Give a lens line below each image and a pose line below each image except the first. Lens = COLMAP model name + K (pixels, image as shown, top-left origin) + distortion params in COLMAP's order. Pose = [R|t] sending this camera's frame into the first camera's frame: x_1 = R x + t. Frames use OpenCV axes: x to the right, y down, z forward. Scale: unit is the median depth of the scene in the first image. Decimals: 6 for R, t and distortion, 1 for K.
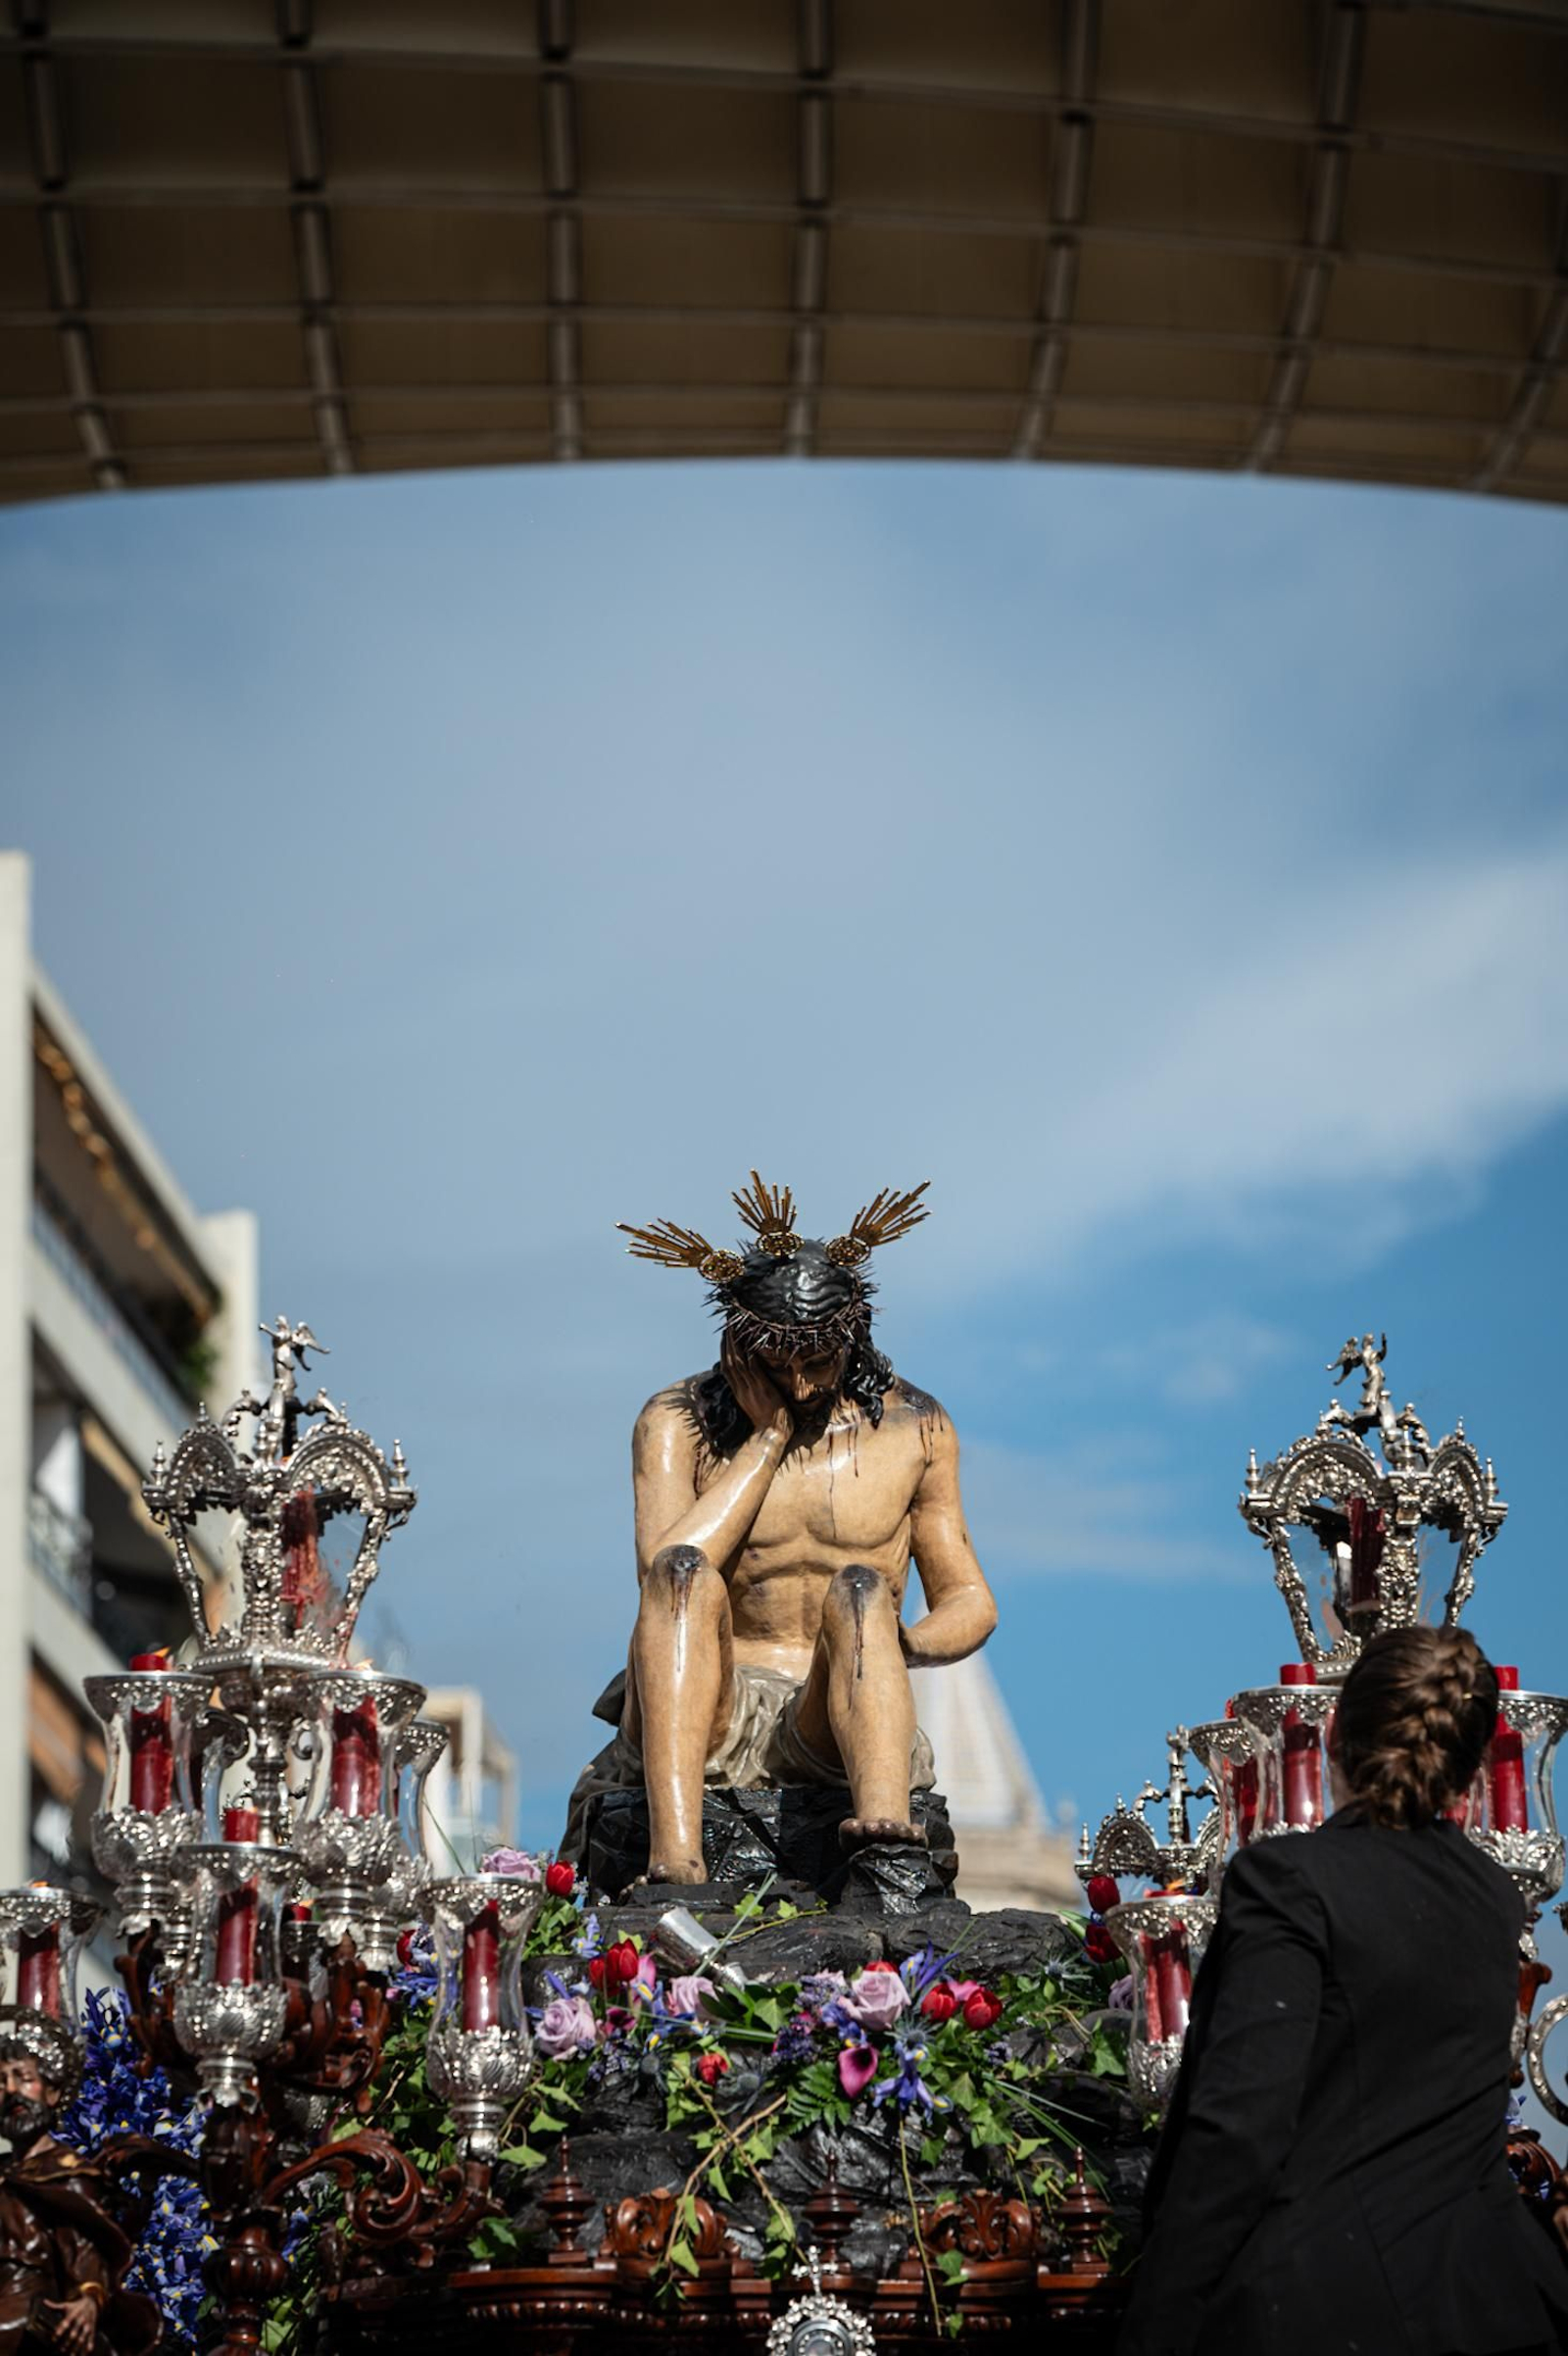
lens RADIAL K [[8878.0, 0, 783.2], [0, 8878.0, 1171.0], [0, 0, 1]] dist [0.505506, 0.000000]
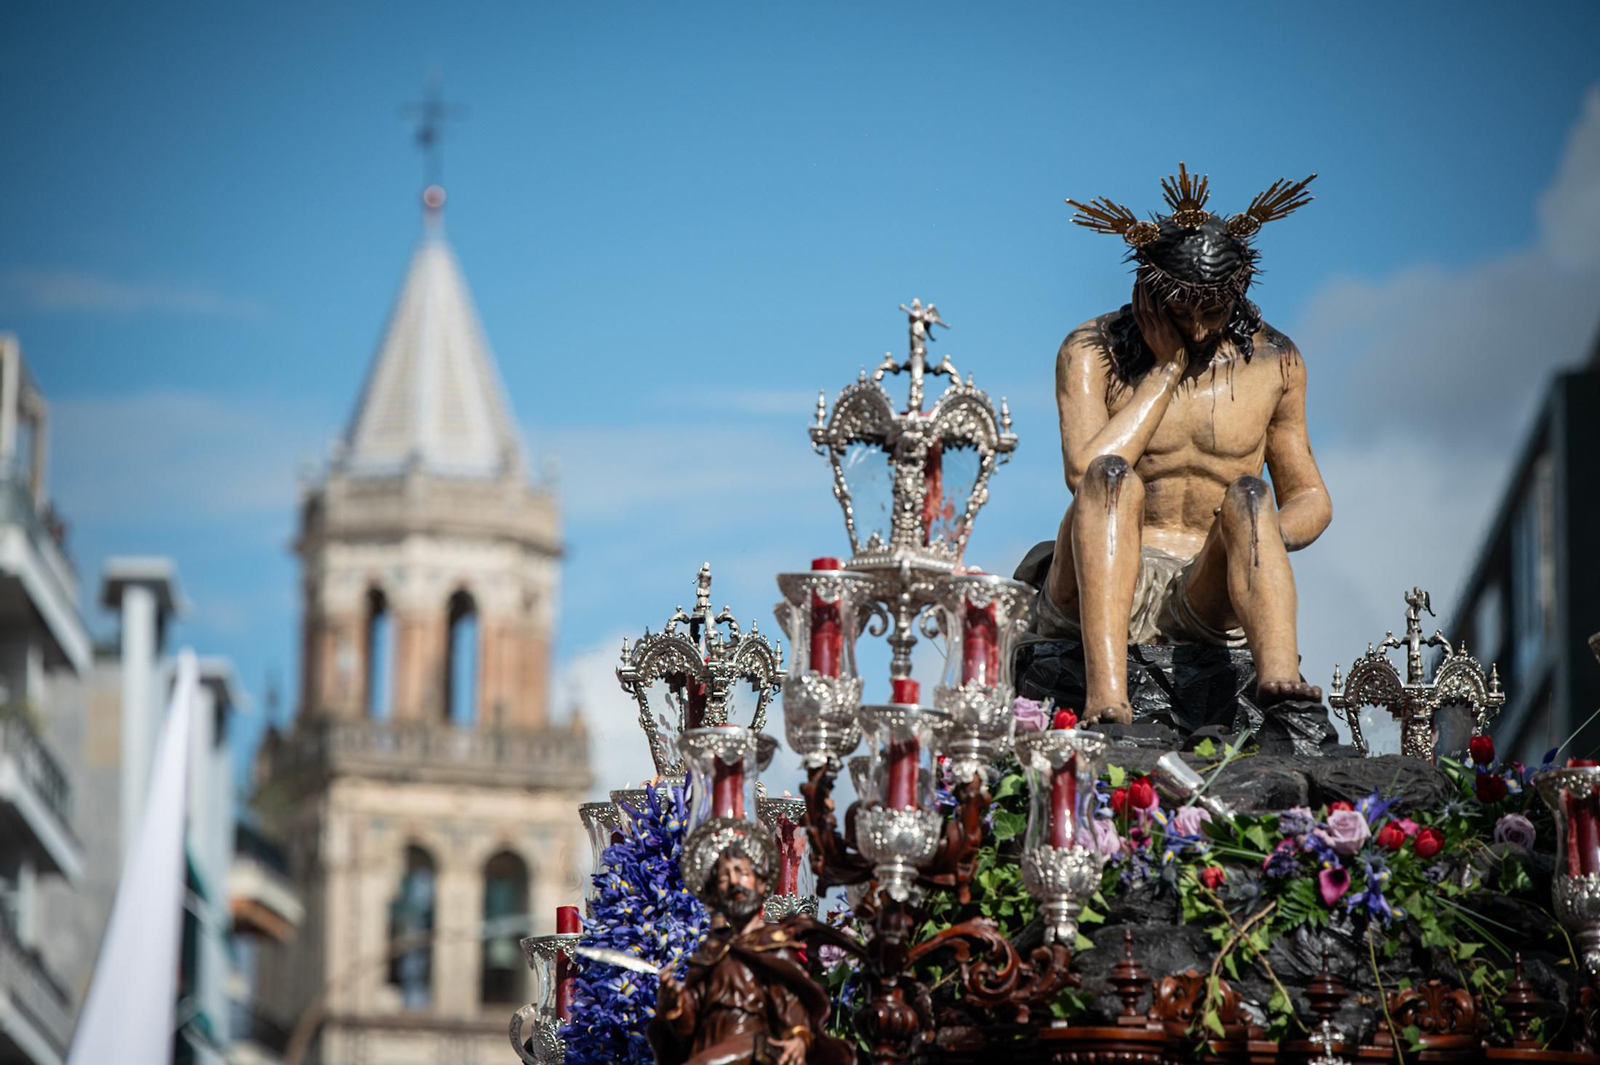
lens RADIAL K [[8806.4, 0, 794.7], [0, 8806.4, 522.7], [0, 0, 1]] dist [1.704072, 0.000000]
pose [[0.997371, 0.034357, 0.063799, -0.156285], [-0.039306, 0.996177, 0.078018, -0.051628], [-0.060875, -0.080321, 0.994908, -0.294373]]
